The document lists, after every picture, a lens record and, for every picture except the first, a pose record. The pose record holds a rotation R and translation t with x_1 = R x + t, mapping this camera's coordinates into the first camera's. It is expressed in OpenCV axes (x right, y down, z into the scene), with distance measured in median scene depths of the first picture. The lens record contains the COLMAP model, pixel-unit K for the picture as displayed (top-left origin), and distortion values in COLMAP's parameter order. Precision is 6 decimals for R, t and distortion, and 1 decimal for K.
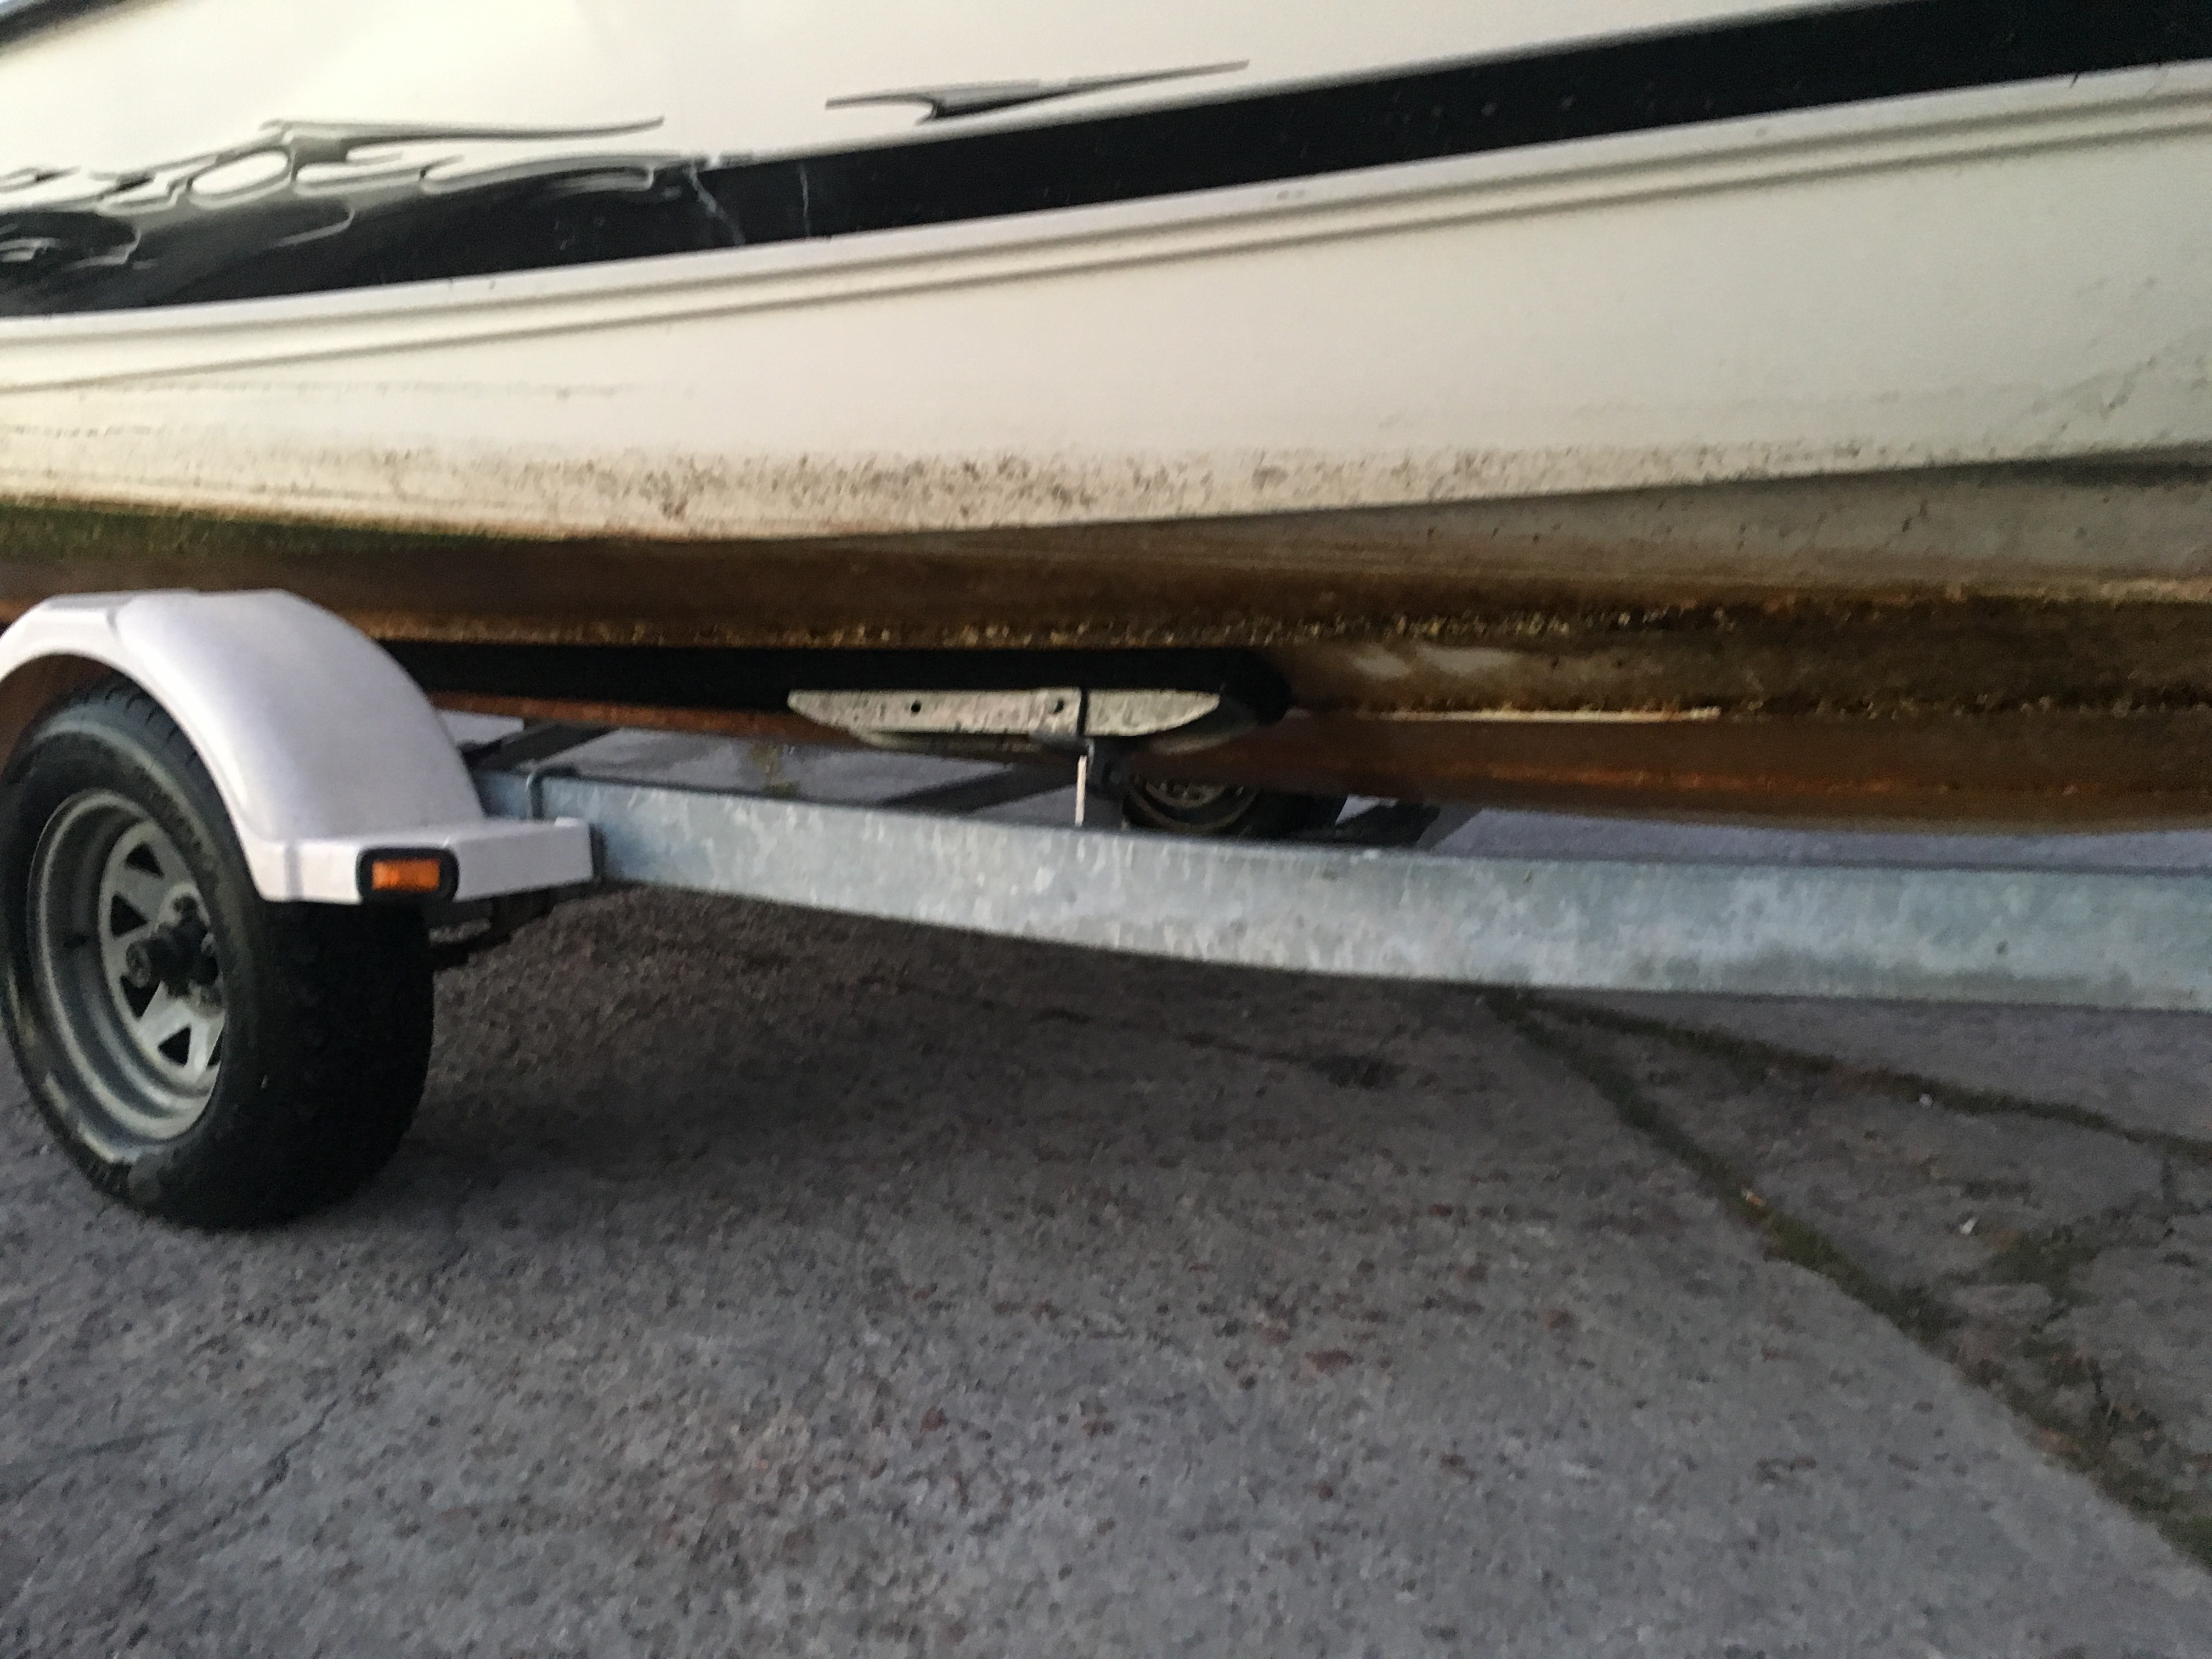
lens RADIAL K [[1969.2, 0, 1095.4], [0, 1969.2, 829.7], [0, 0, 1]] dist [0.090726, -0.113573]
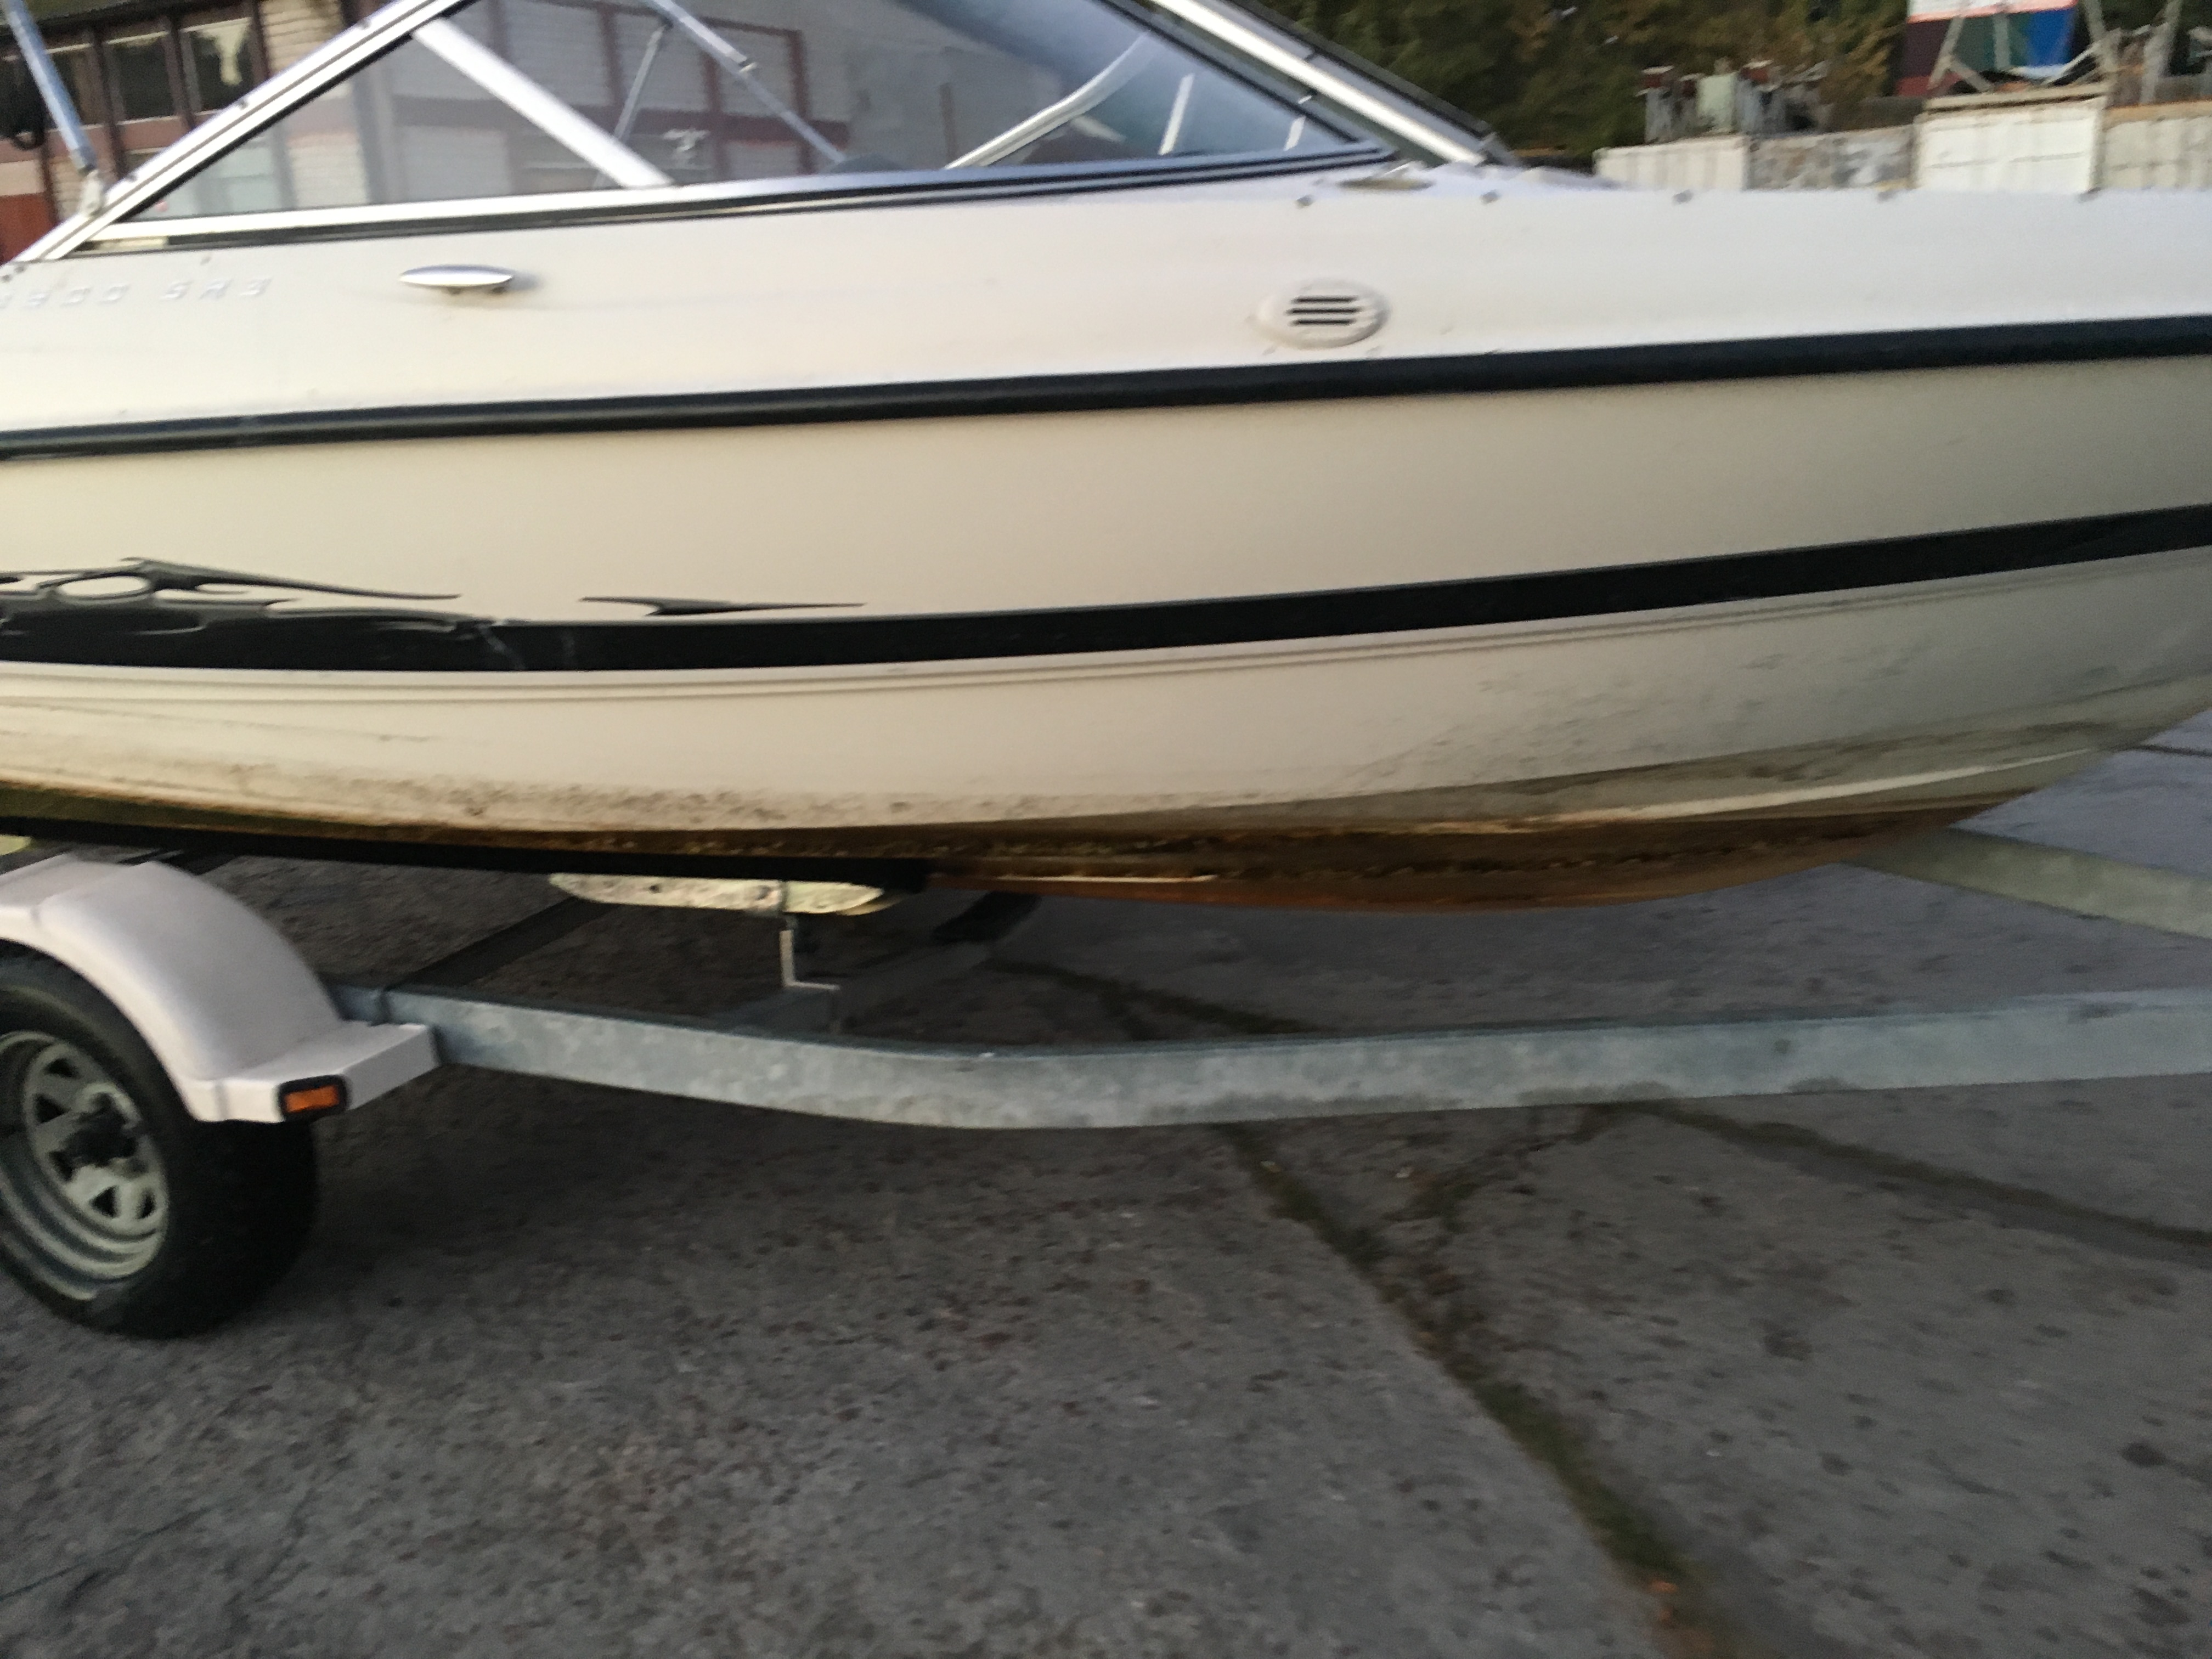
lens RADIAL K [[1969.2, 0, 1095.4], [0, 1969.2, 829.7], [0, 0, 1]] dist [0.090726, -0.113573]
pose [[0.982043, -0.099673, 0.160178, -0.009827], [0.081993, 0.990156, 0.113441, -0.288507], [-0.169908, -0.098270, 0.980548, -0.471533]]
